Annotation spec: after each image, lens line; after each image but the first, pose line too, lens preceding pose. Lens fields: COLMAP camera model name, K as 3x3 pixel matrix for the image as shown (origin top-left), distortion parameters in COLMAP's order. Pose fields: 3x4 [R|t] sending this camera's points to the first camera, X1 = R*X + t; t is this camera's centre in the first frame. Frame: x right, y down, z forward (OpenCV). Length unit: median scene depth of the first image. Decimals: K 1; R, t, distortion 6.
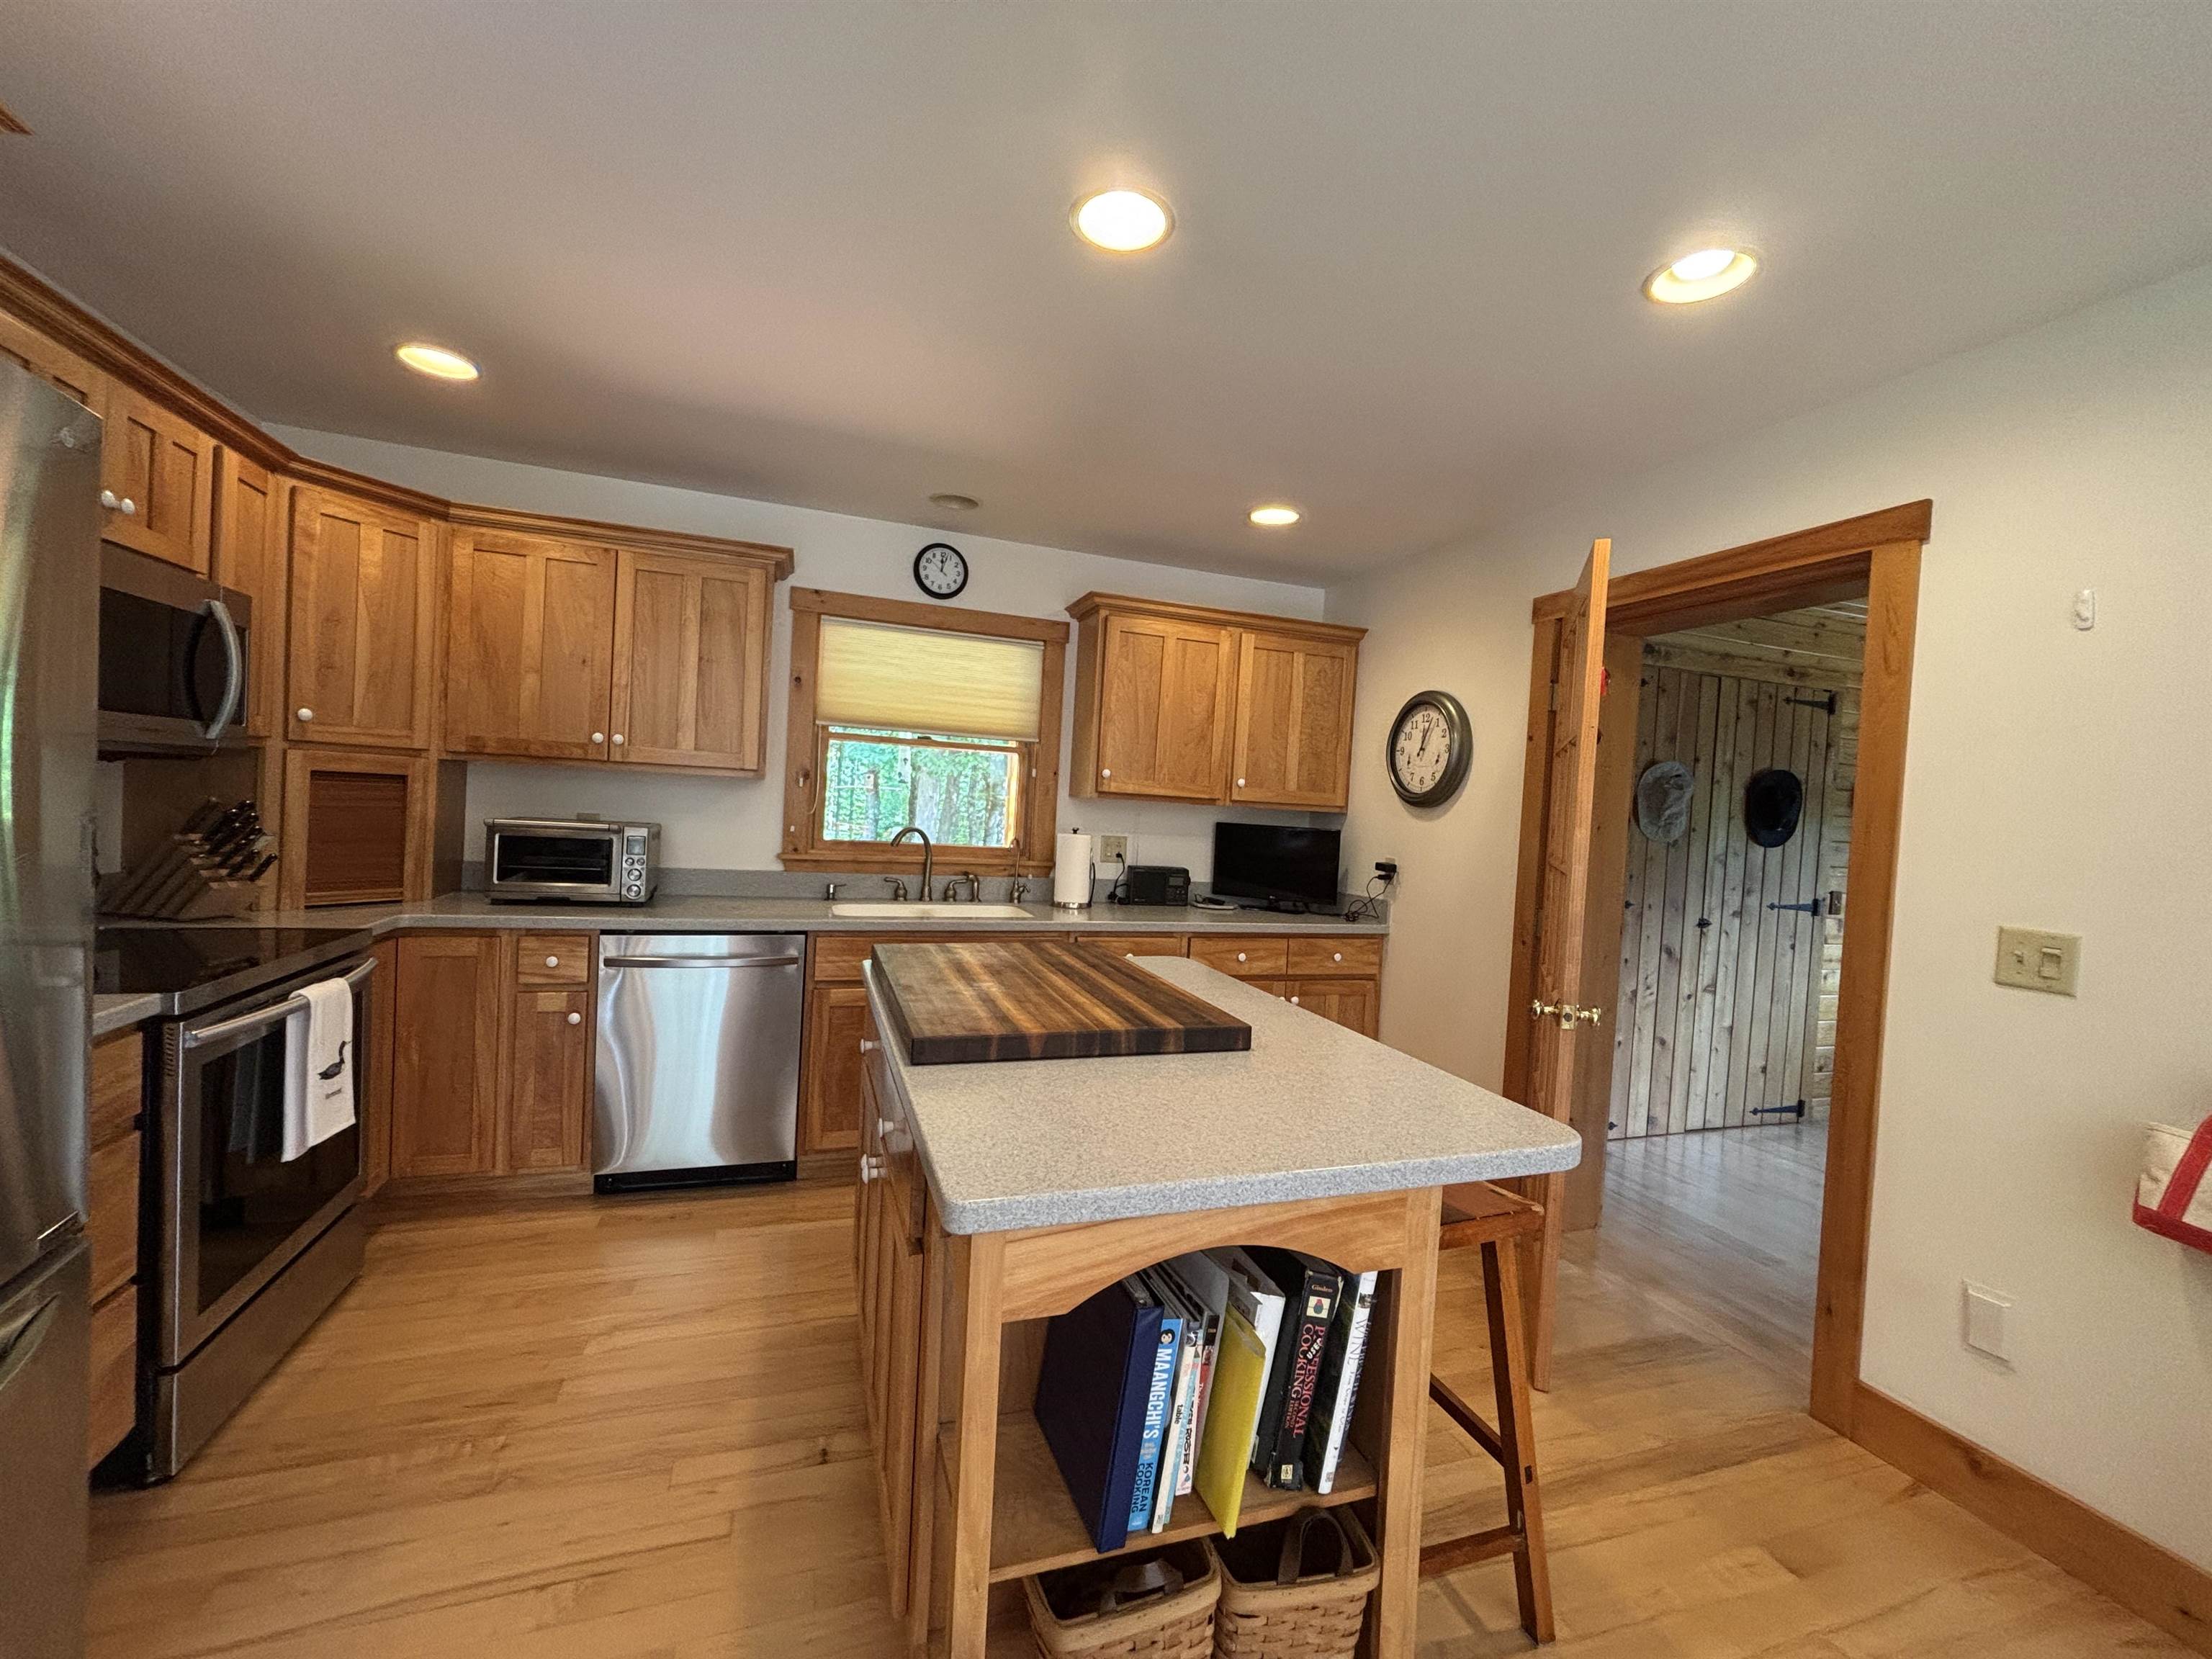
lens RADIAL K [[905.6, 0, 1099.1], [0, 905.6, 828.8], [0, 0, 1]] dist [0.000149, -0.001291]
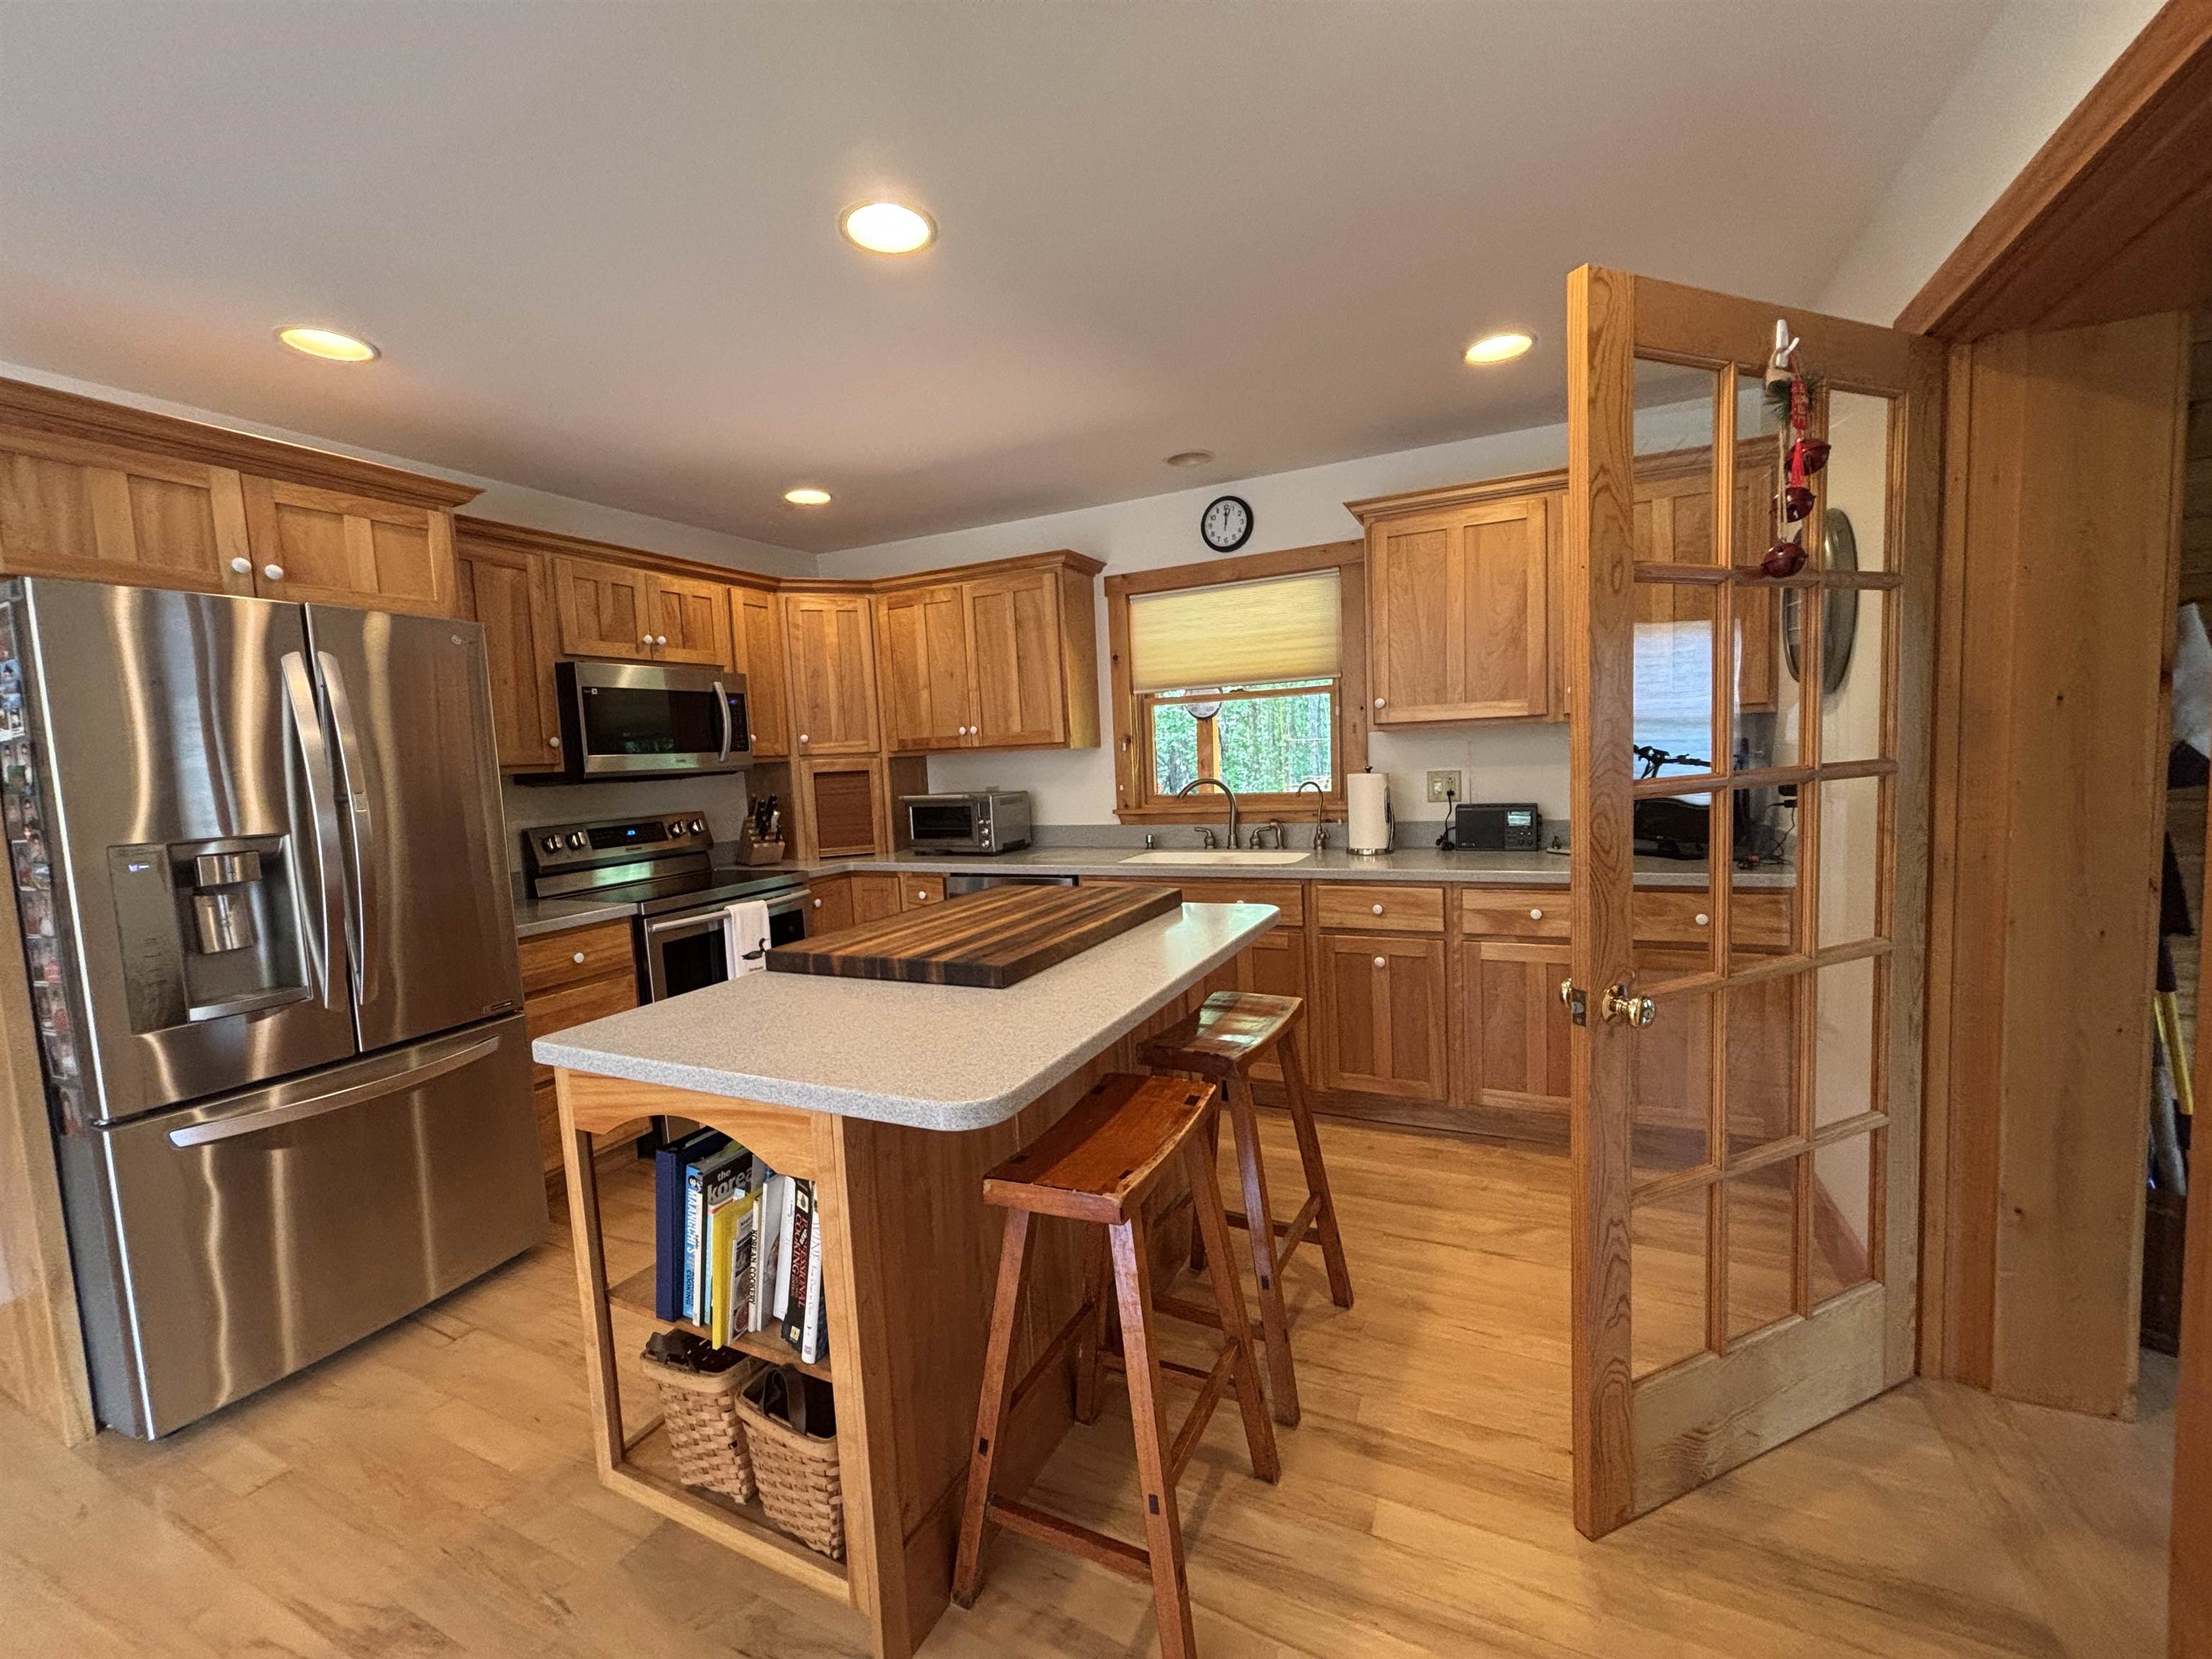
lens RADIAL K [[905.6, 0, 1108.0], [0, 905.6, 831.3], [0, 0, 1]] dist [0.000149, -0.001291]
pose [[0.700085, -0.028013, -0.713510, 0.465350], [0.068627, 0.997244, 0.028183, 0.021311], [0.710754, -0.068696, 0.700078, 0.179030]]
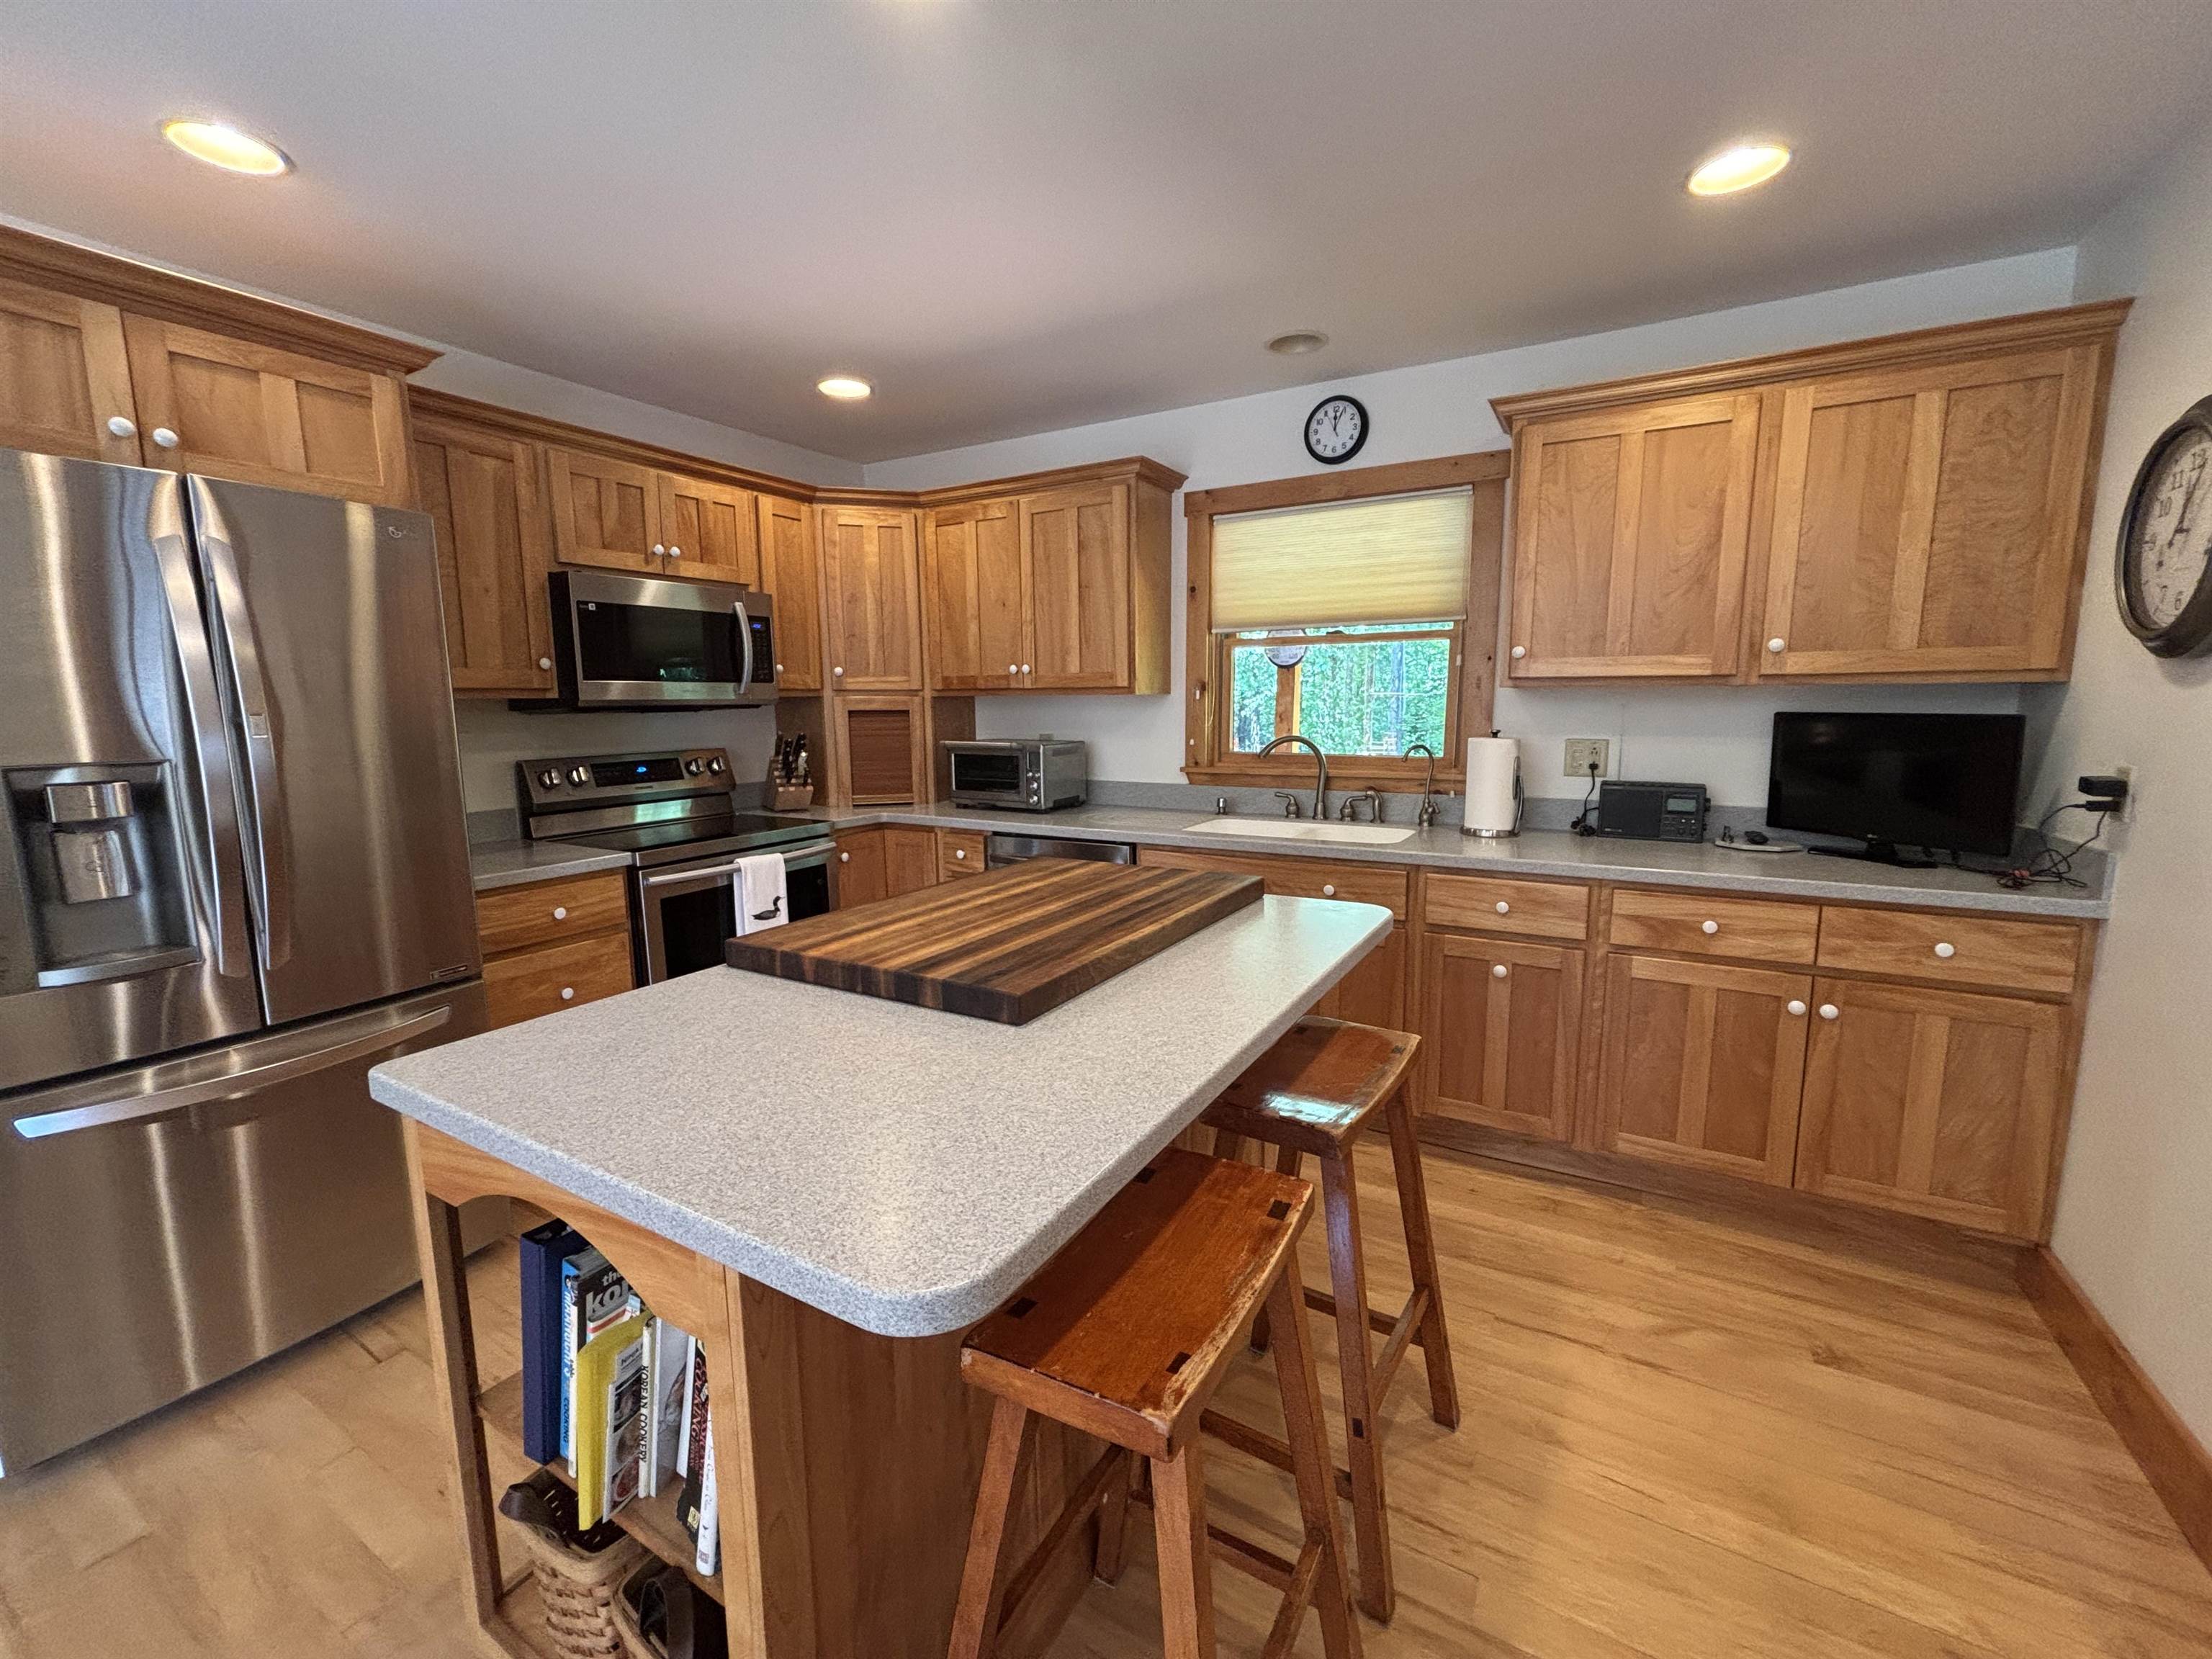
lens RADIAL K [[905.6, 0, 1107.0], [0, 905.6, 830.5], [0, 0, 1]] dist [0.000149, -0.001291]
pose [[0.646812, 0.046608, -0.761224, 0.362603], [0.025354, 0.996265, 0.082542, 0.012405], [0.762228, -0.072689, 0.643215, 0.278555]]
